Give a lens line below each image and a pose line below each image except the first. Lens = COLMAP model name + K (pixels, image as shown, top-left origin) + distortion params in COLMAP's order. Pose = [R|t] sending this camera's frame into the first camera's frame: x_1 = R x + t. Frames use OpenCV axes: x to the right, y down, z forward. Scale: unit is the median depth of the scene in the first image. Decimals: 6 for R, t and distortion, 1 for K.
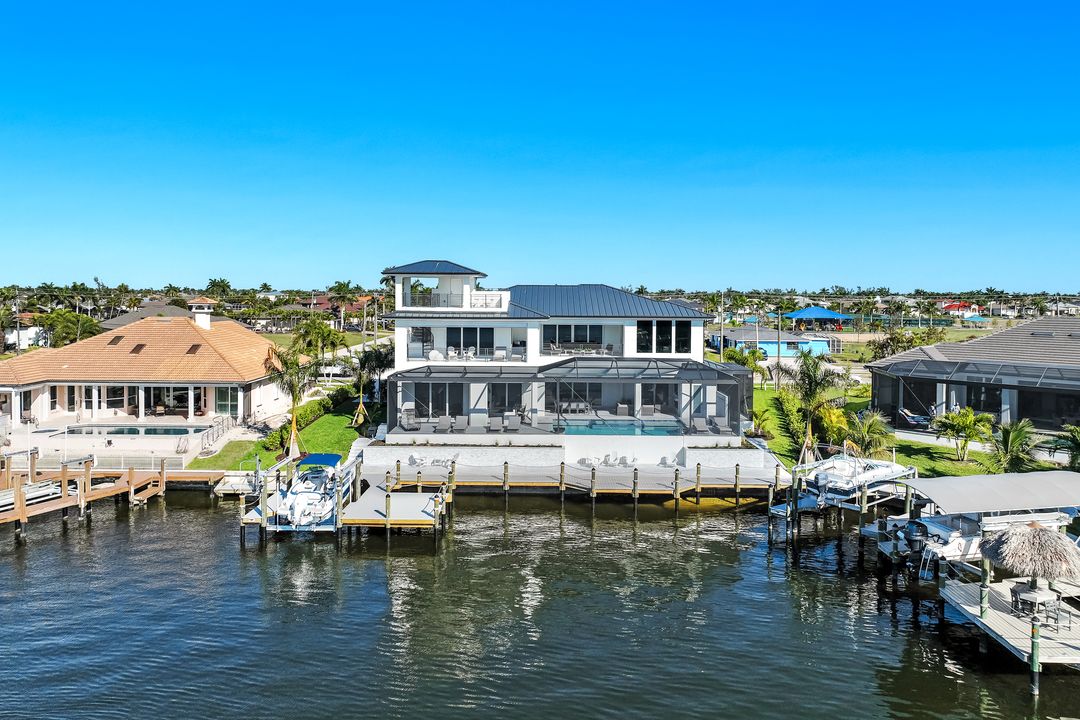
lens RADIAL K [[759.6, 0, 540.1], [0, 759.6, 356.7], [0, 0, 1]] dist [-0.002053, 0.000948]
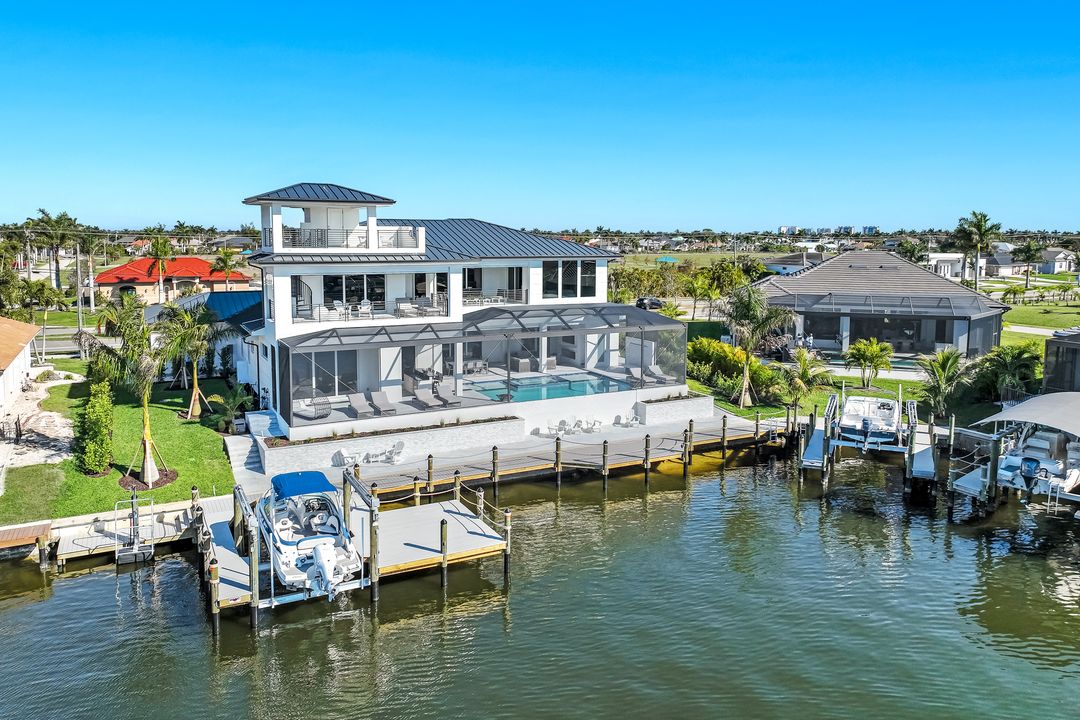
lens RADIAL K [[759.6, 0, 539.6], [0, 759.6, 362.2], [0, 0, 1]] dist [-0.002053, 0.000948]
pose [[0.881662, -0.080977, 0.464881, -0.294104], [0.040624, 0.994534, 0.096191, -0.017191], [-0.470129, -0.065923, 0.880132, 0.242145]]
